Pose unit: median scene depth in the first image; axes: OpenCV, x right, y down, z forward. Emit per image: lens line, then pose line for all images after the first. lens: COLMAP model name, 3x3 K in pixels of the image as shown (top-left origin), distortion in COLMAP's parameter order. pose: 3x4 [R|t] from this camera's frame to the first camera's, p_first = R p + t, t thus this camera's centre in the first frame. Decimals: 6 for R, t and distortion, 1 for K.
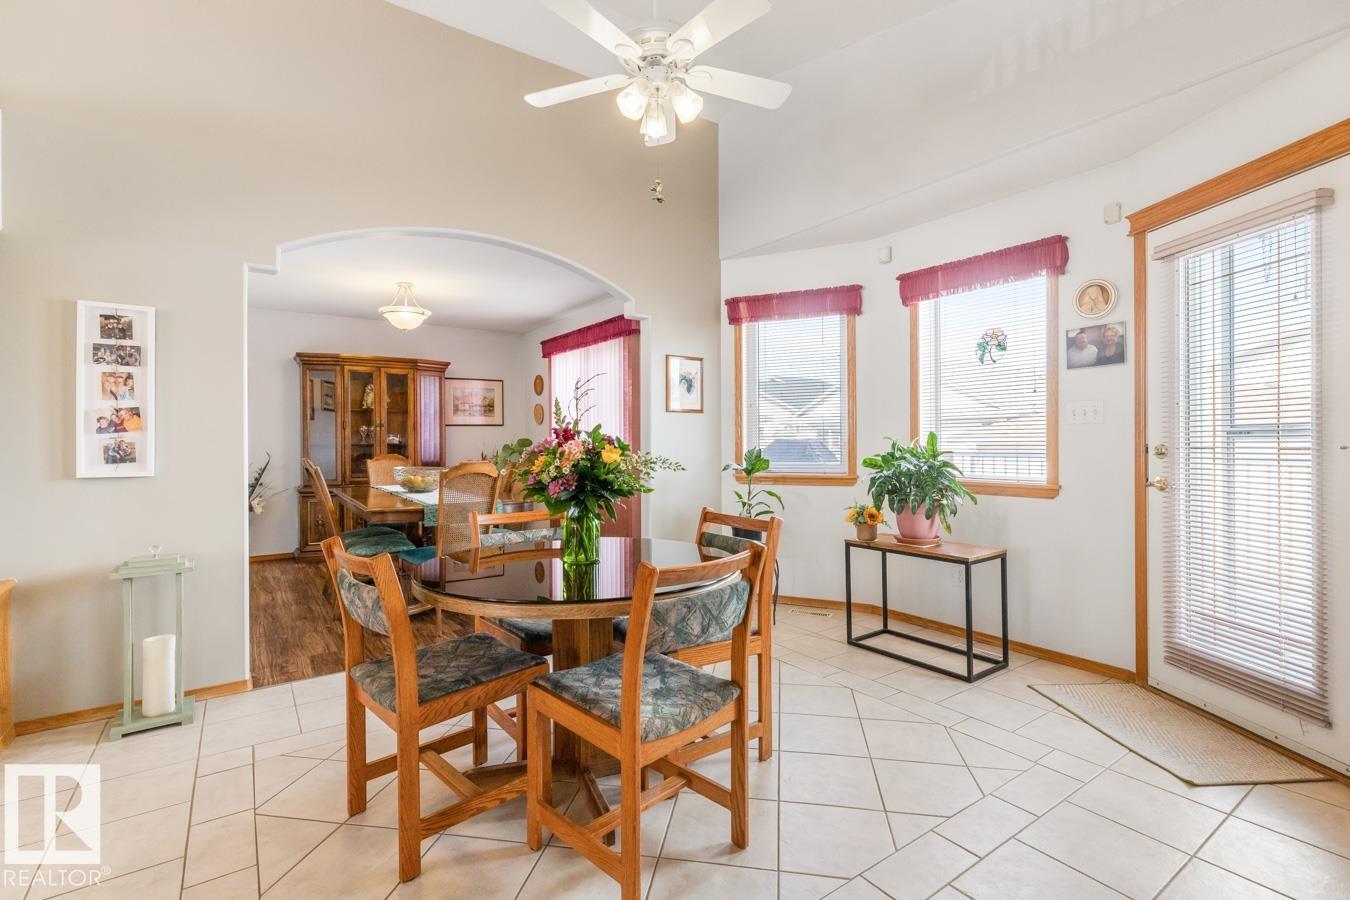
lens RADIAL K [[619.0, 0, 675.5], [0, 619.0, 438.7], [0, 0, 1]] dist [-0.000164, -0.000028]
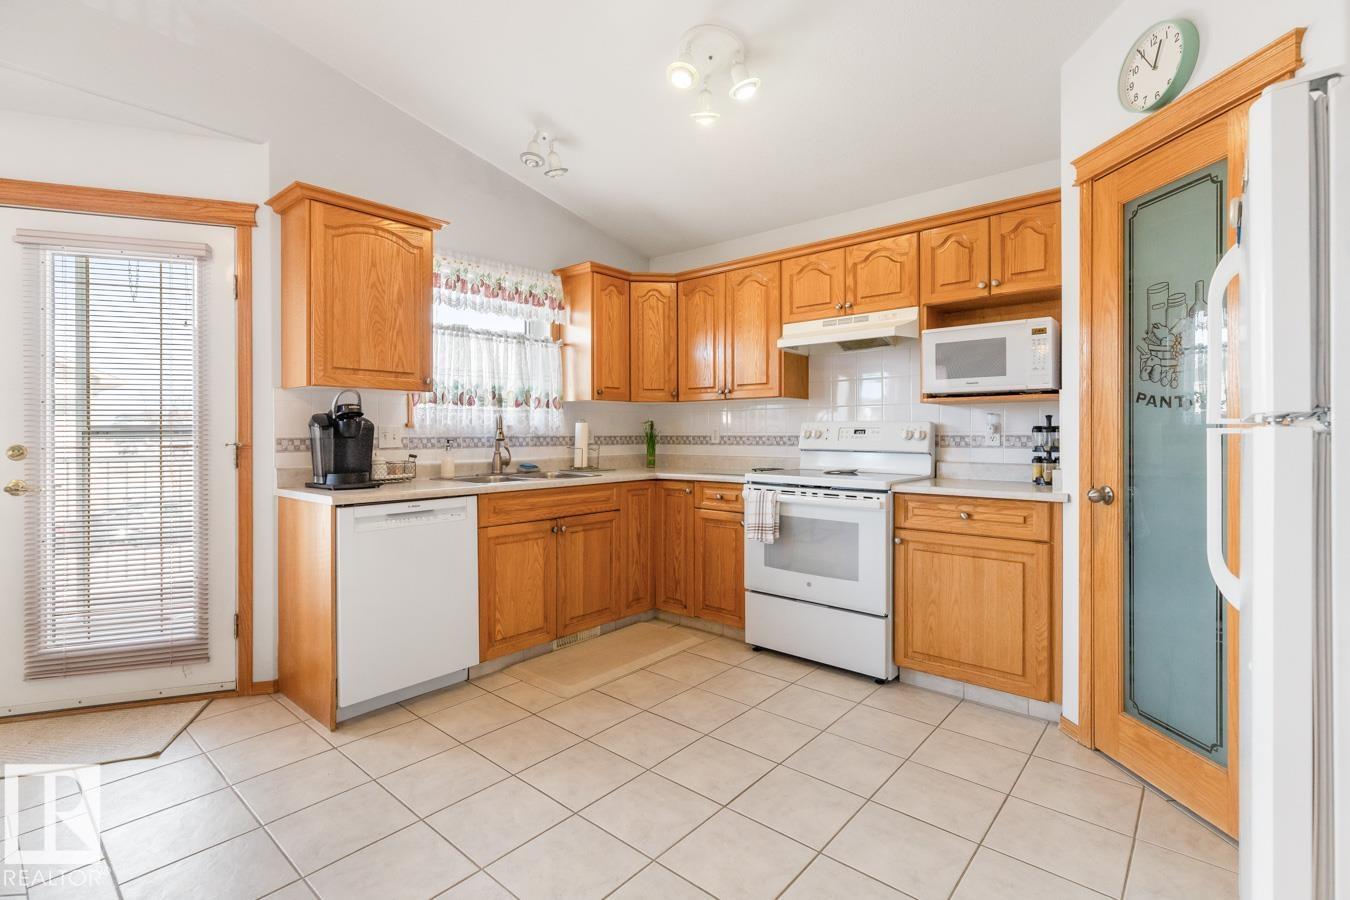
lens RADIAL K [[624.0, 0, 670.2], [0, 624.0, 428.3], [0, 0, 1]] dist [-0.000031, -0.000255]
pose [[-0.240950, 0.012882, 0.970452, -0.158394], [0.004567, 0.999916, -0.012139, 0.000036], [-0.970527, 0.001508, -0.240989, 0.132739]]
